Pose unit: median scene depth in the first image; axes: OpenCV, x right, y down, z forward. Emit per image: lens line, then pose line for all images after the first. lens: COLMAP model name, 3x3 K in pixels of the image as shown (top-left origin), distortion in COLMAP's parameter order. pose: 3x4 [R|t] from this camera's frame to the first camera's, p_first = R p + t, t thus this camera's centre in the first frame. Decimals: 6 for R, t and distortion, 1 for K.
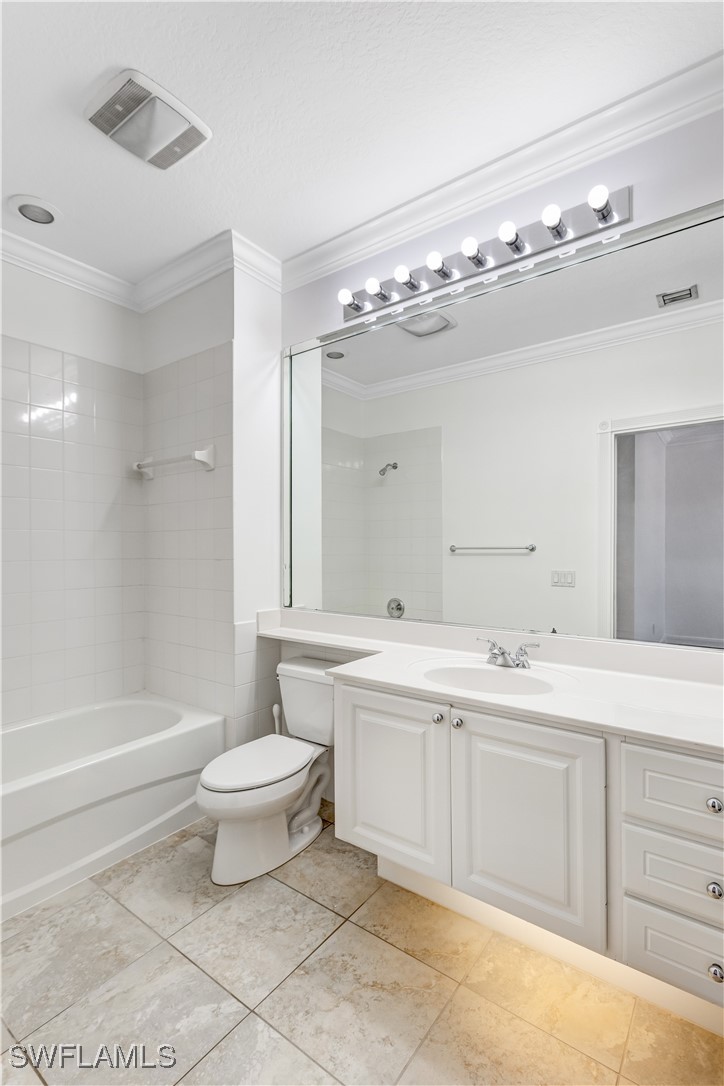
lens RADIAL K [[506.9, 0, 359.8], [0, 506.9, 538.1], [0, 0, 1]] dist [0.014331, -0.000254]
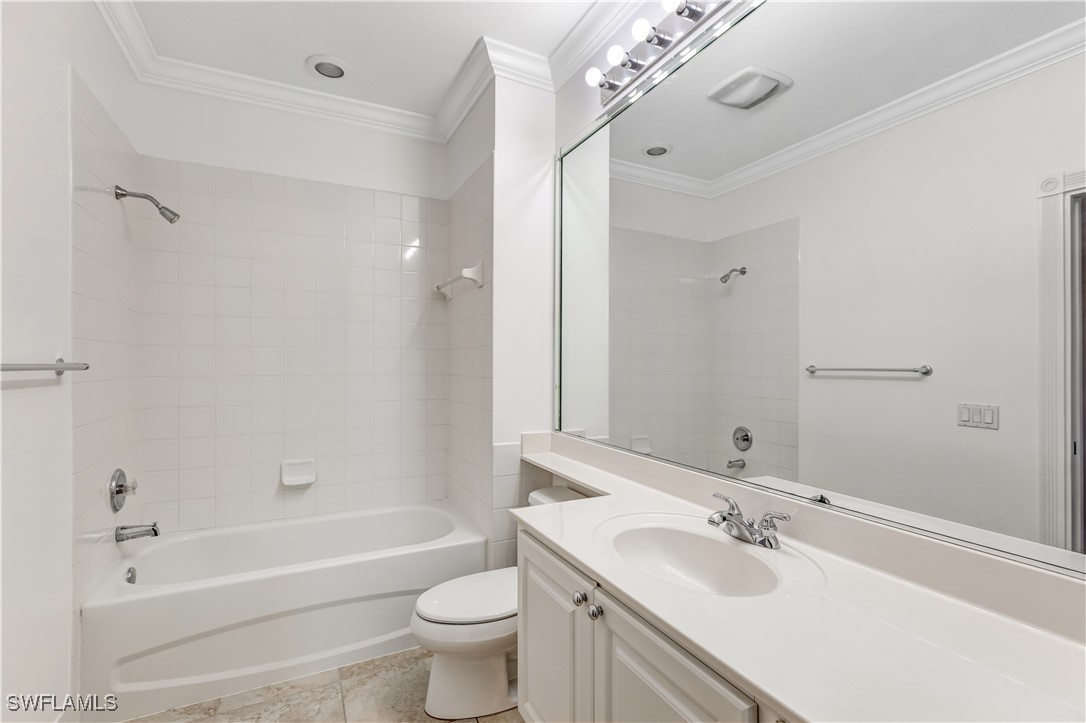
lens RADIAL K [[496.6, 0, 545.2], [0, 496.6, 356.9], [0, 0, 1]] dist [0.022156, -0.010820]
pose [[0.895137, 0.005473, -0.445758, 0.252508], [-0.003271, 0.999978, 0.005709, -0.003927], [0.445779, -0.003653, 0.895135, 0.184383]]
